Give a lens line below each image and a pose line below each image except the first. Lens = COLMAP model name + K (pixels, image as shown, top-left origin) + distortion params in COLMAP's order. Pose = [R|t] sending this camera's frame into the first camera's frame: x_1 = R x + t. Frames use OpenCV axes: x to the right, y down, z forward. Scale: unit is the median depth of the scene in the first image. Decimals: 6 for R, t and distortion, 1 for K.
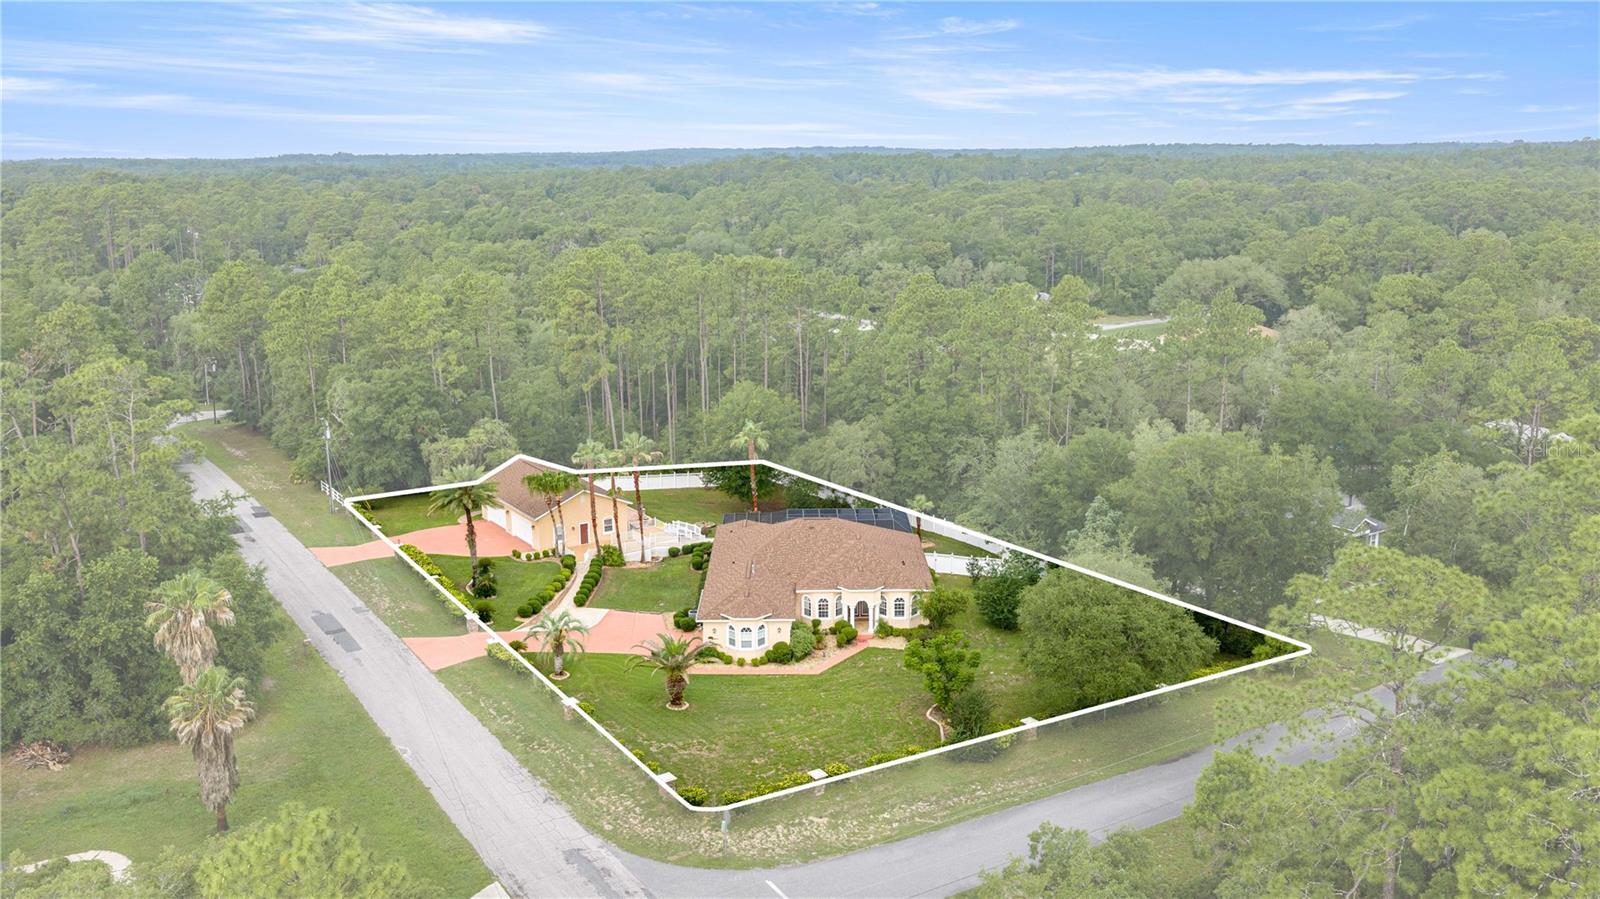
lens RADIAL K [[1313.8, 0, 802.0], [0, 1313.8, 455.6], [0, 0, 1]] dist [0.004750, -0.004776]
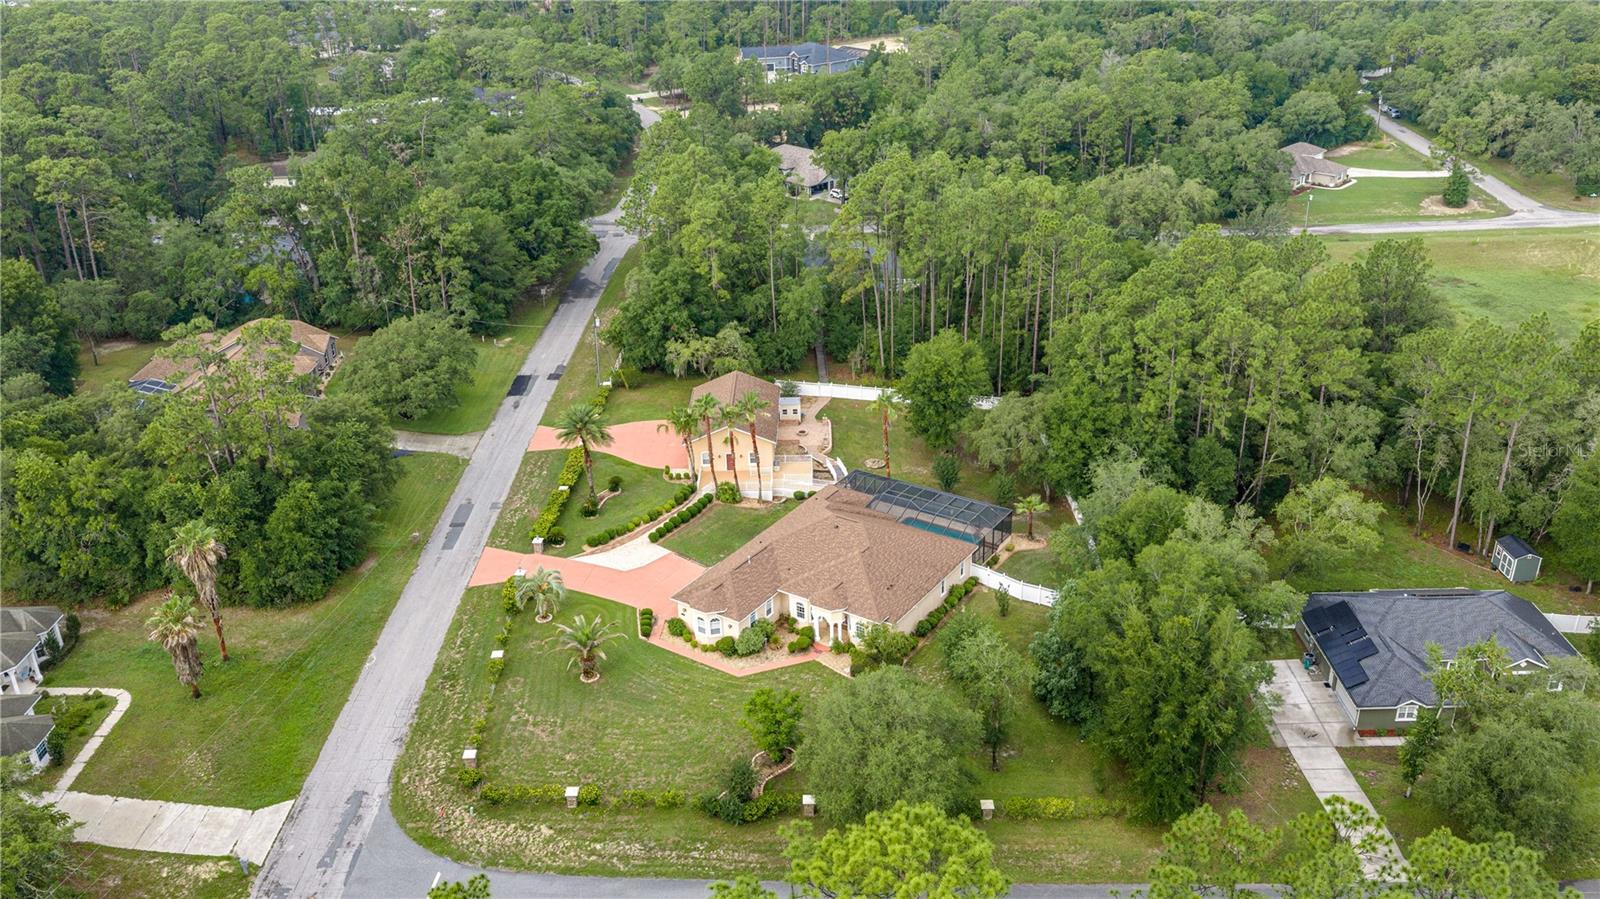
lens RADIAL K [[1313.8, 0, 802.2], [0, 1313.8, 443.9], [0, 0, 1]] dist [0.004750, -0.004776]
pose [[0.829067, 0.223665, -0.512466, 0.544948], [-0.107390, 0.963142, 0.246626, -0.284784], [0.548740, -0.149436, 0.822529, 0.131295]]
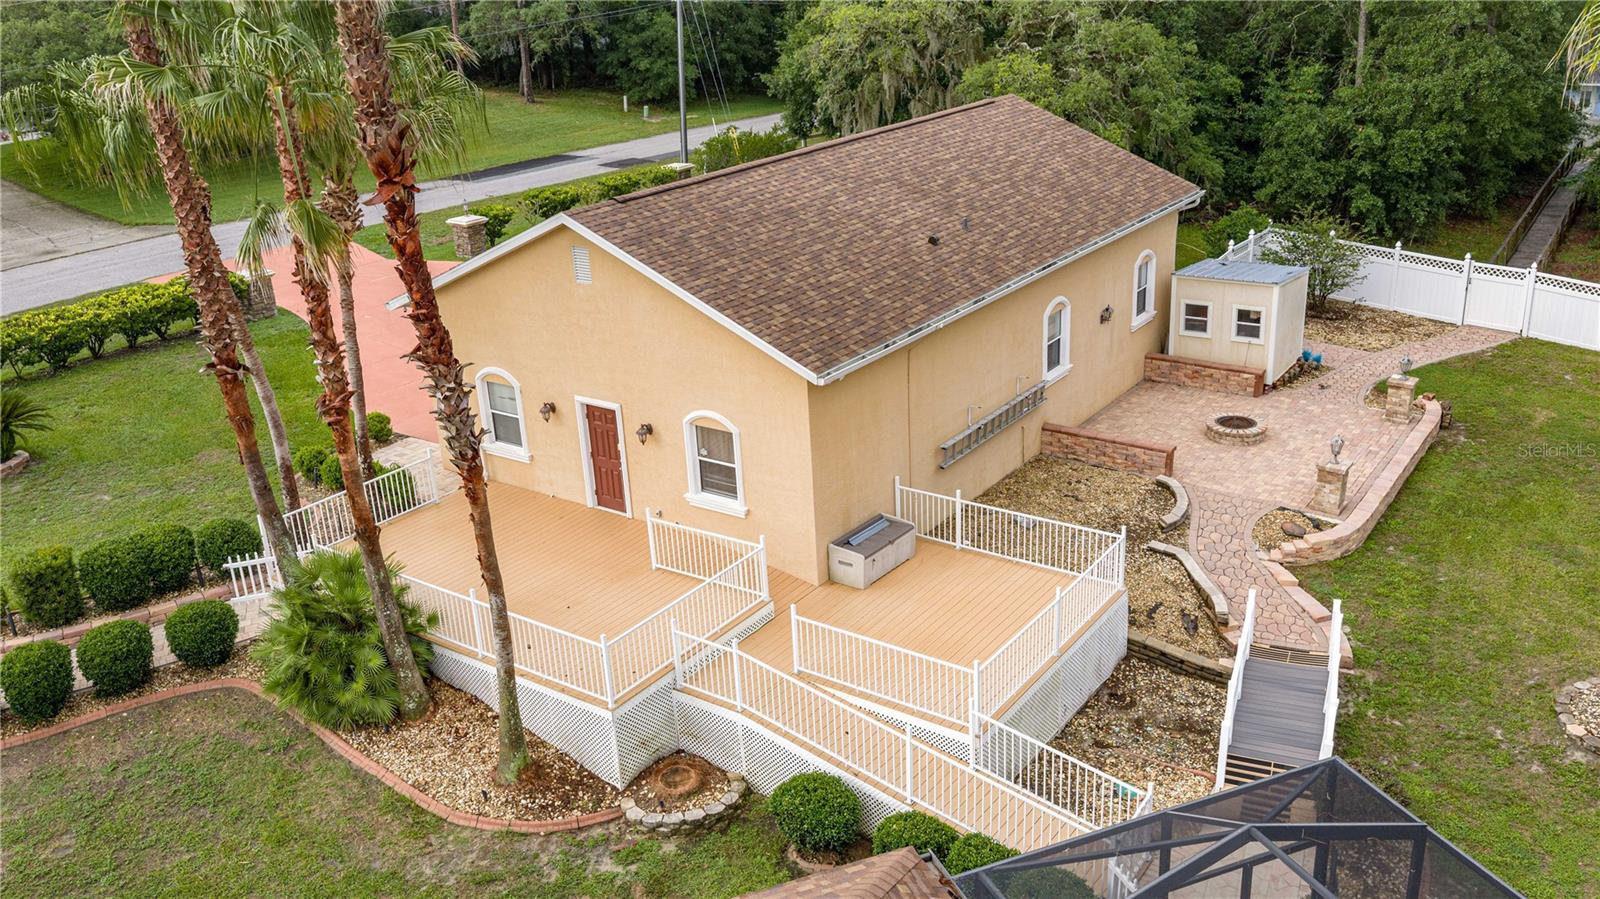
lens RADIAL K [[1313.8, 0, 799.5], [0, 1313.8, 449.0], [0, 0, 1]] dist [0.004750, -0.004776]
pose [[0.350834, 0.331758, -0.875701, 0.010247], [-0.170835, 0.942123, 0.288480, -0.000842], [0.920723, 0.048392, 0.387204, 1.126470]]
